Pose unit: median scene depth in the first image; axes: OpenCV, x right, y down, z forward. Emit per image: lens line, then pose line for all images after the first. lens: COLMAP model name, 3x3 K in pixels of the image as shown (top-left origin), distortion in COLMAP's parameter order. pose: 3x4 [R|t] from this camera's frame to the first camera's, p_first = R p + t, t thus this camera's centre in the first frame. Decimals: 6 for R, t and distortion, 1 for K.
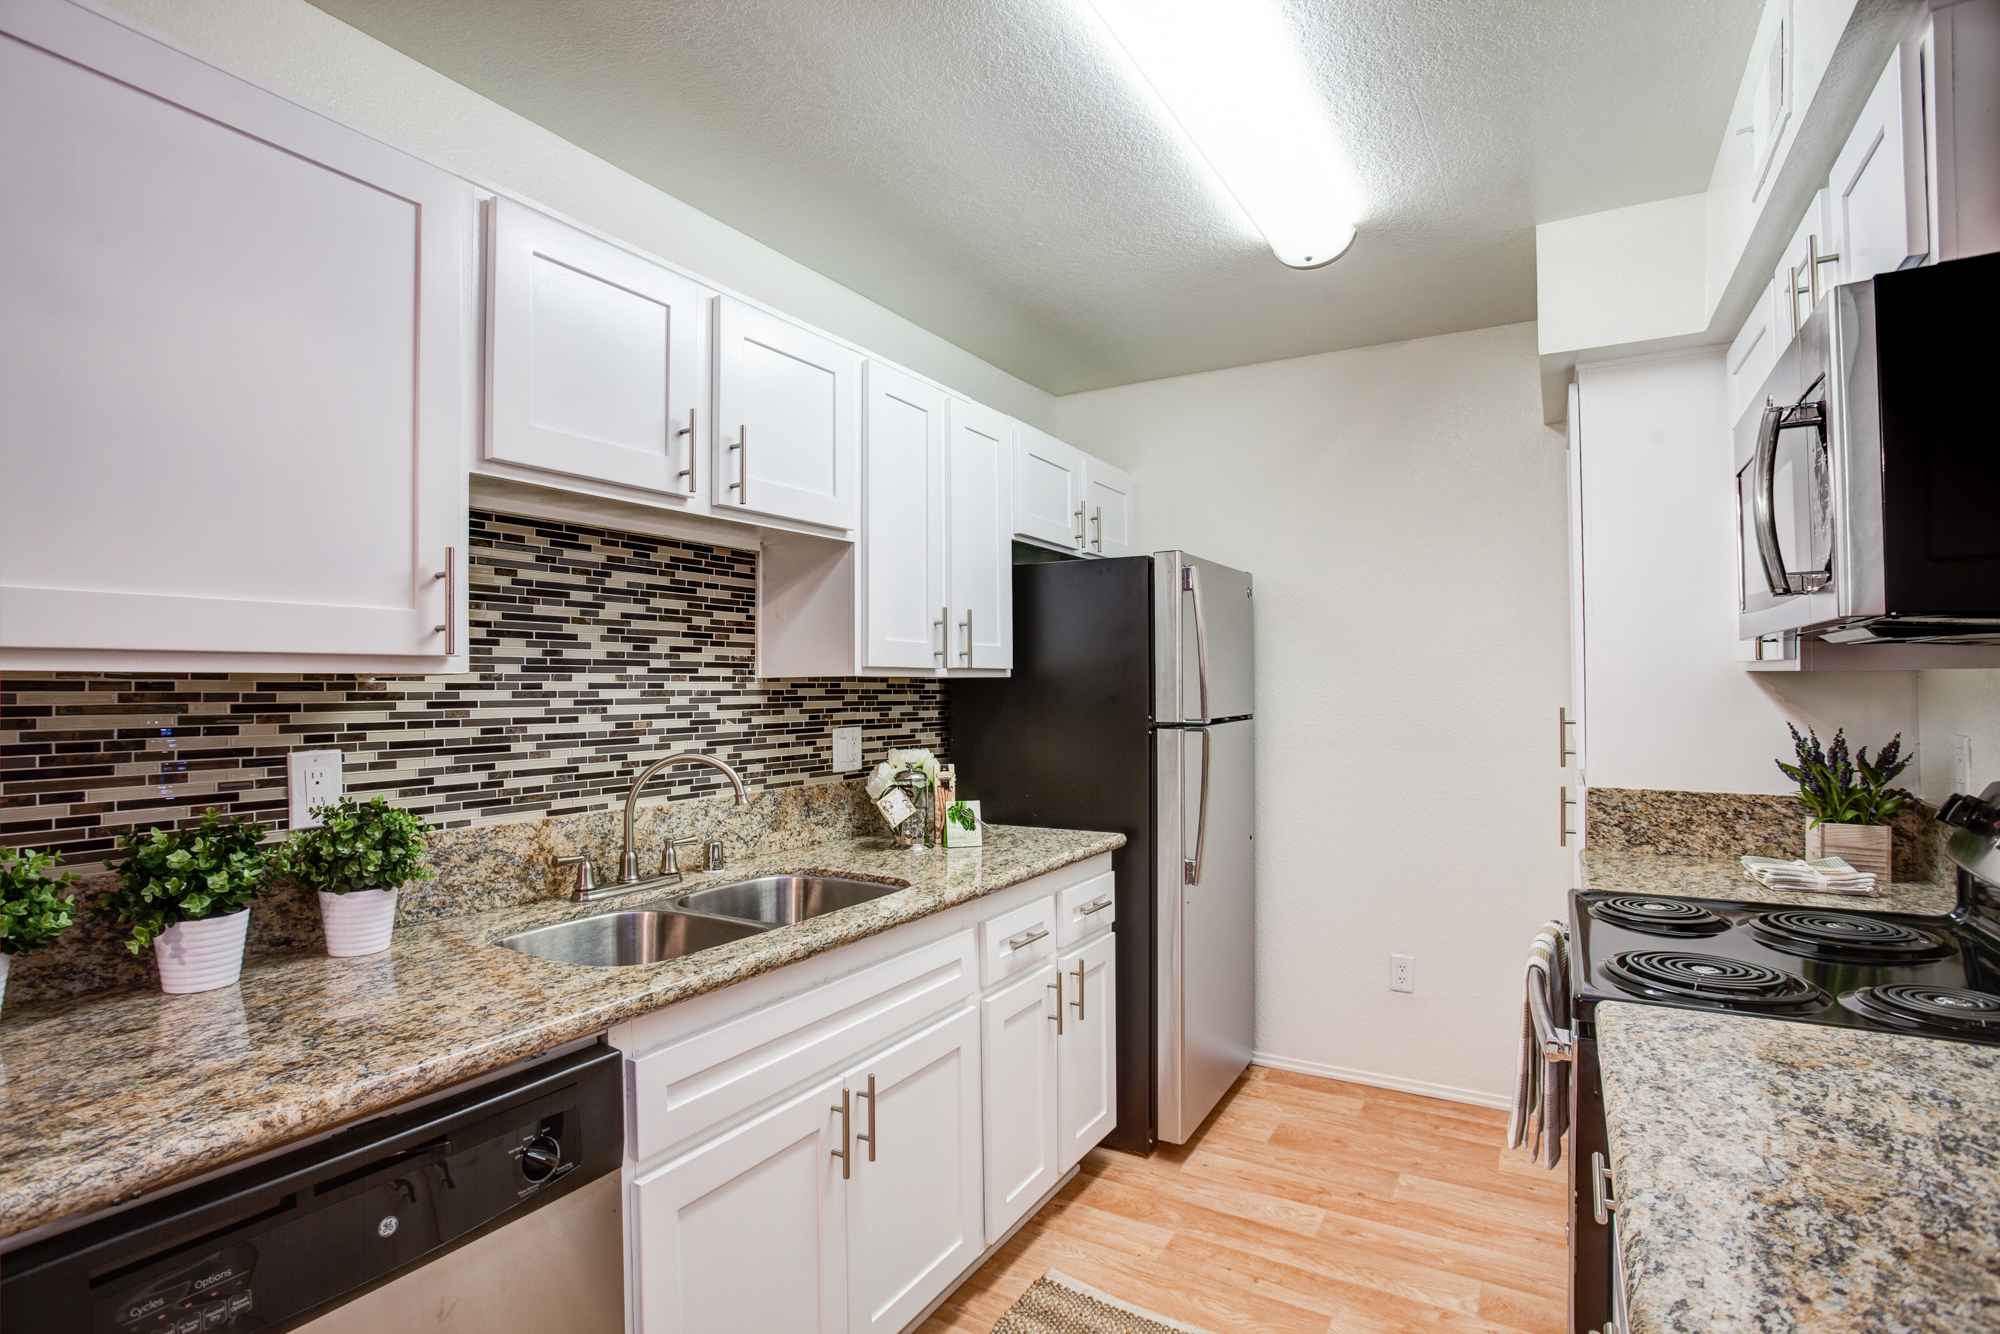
lens RADIAL K [[964.6, 0, 995.0], [0, 964.6, 681.9], [0, 0, 1]] dist [-0.005077, 0.000625]
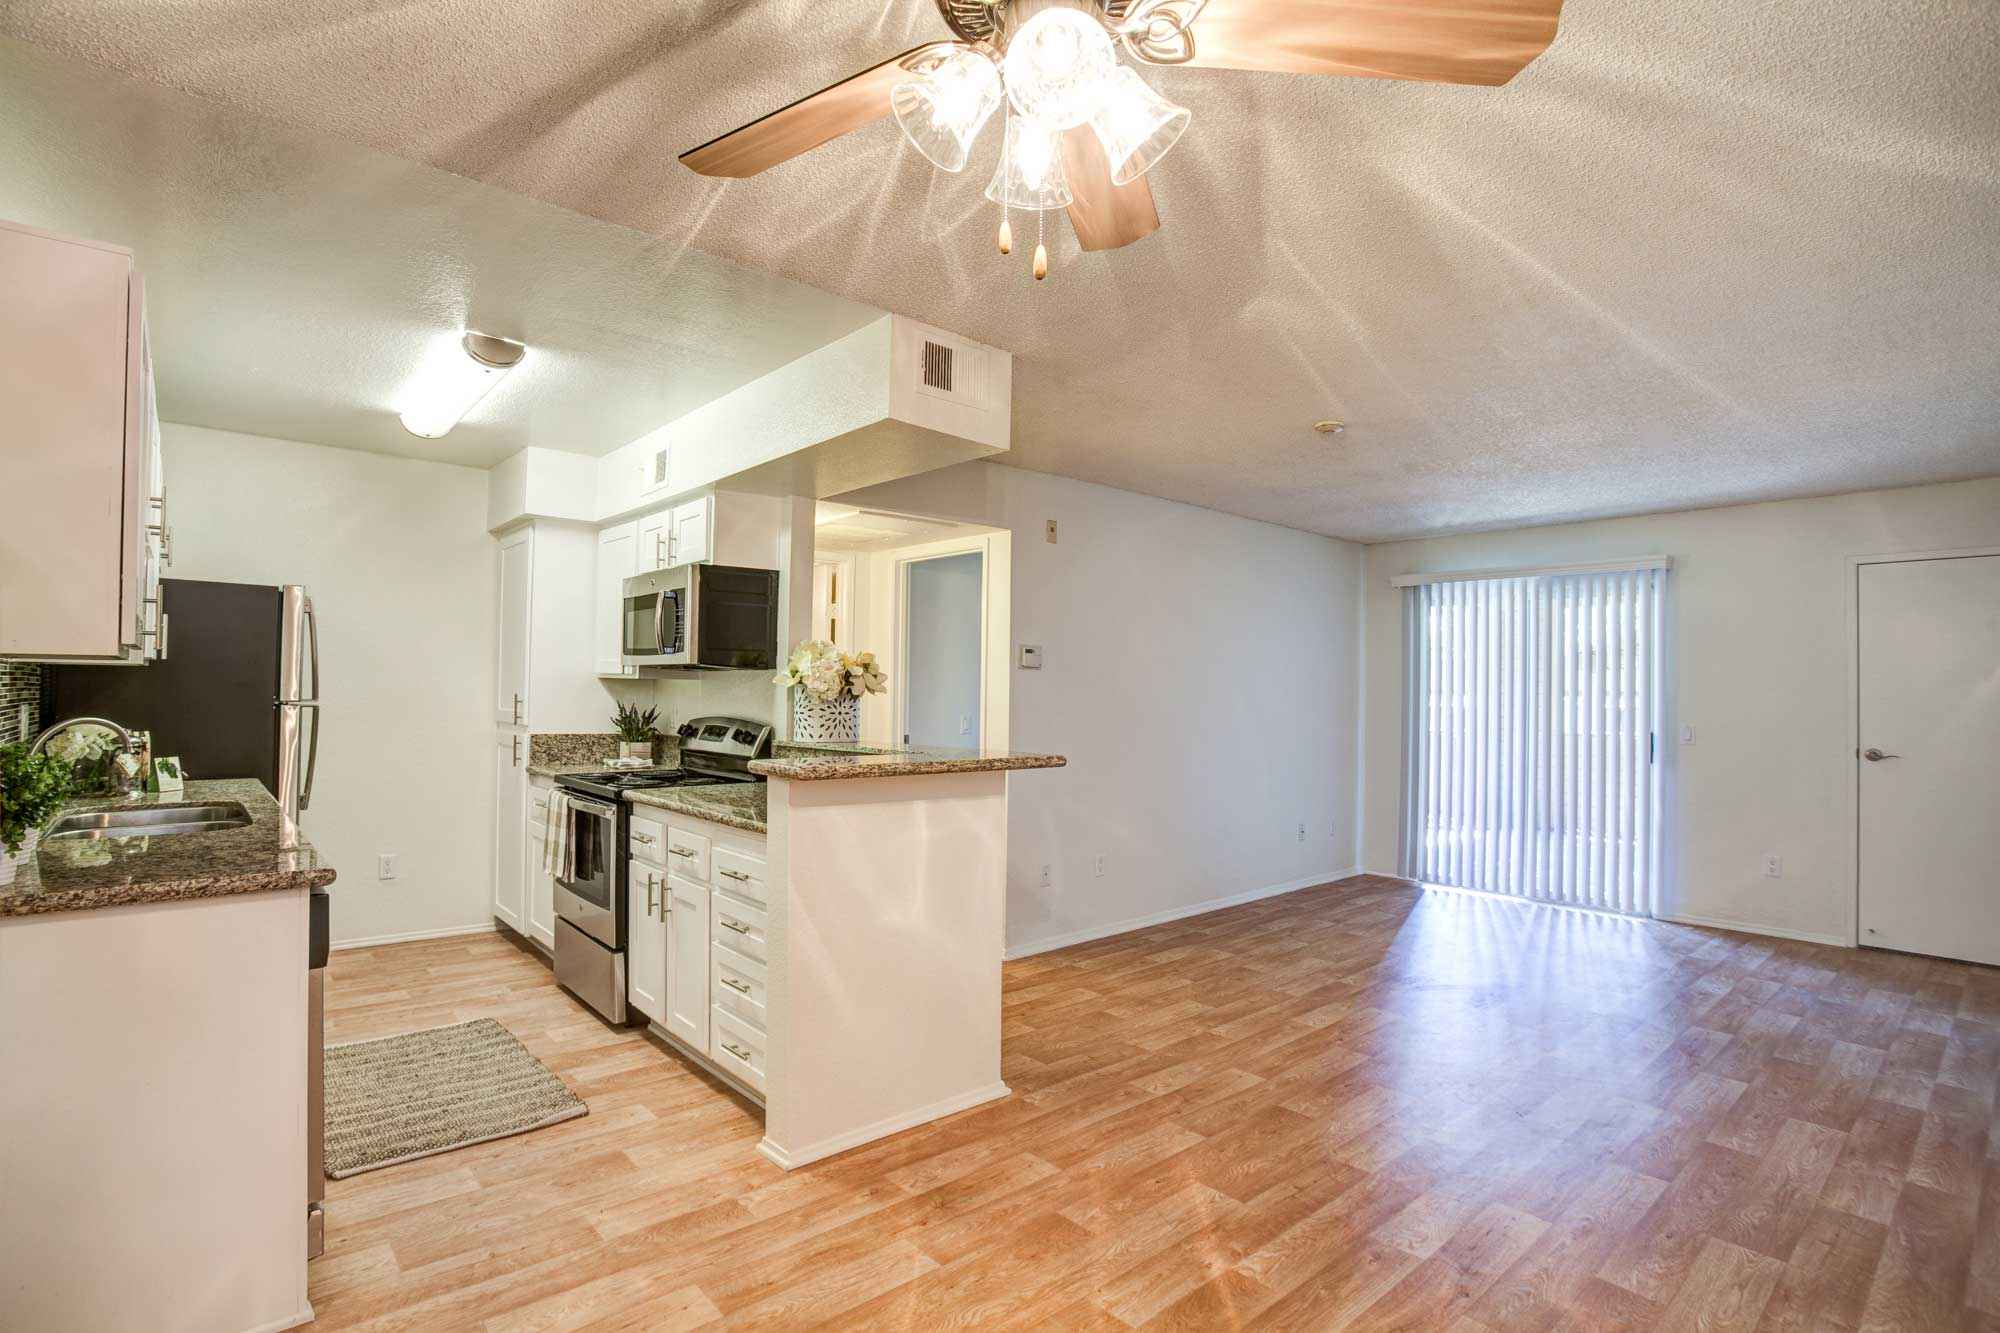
lens RADIAL K [[964.6, 0, 997.3], [0, 964.6, 684.5], [0, 0, 1]] dist [-0.005077, 0.000625]
pose [[0.303046, 0.025039, 0.952647, -0.988525], [-0.016550, 0.999642, -0.021009, 0.033925], [-0.952832, -0.009400, 0.303352, -0.509068]]
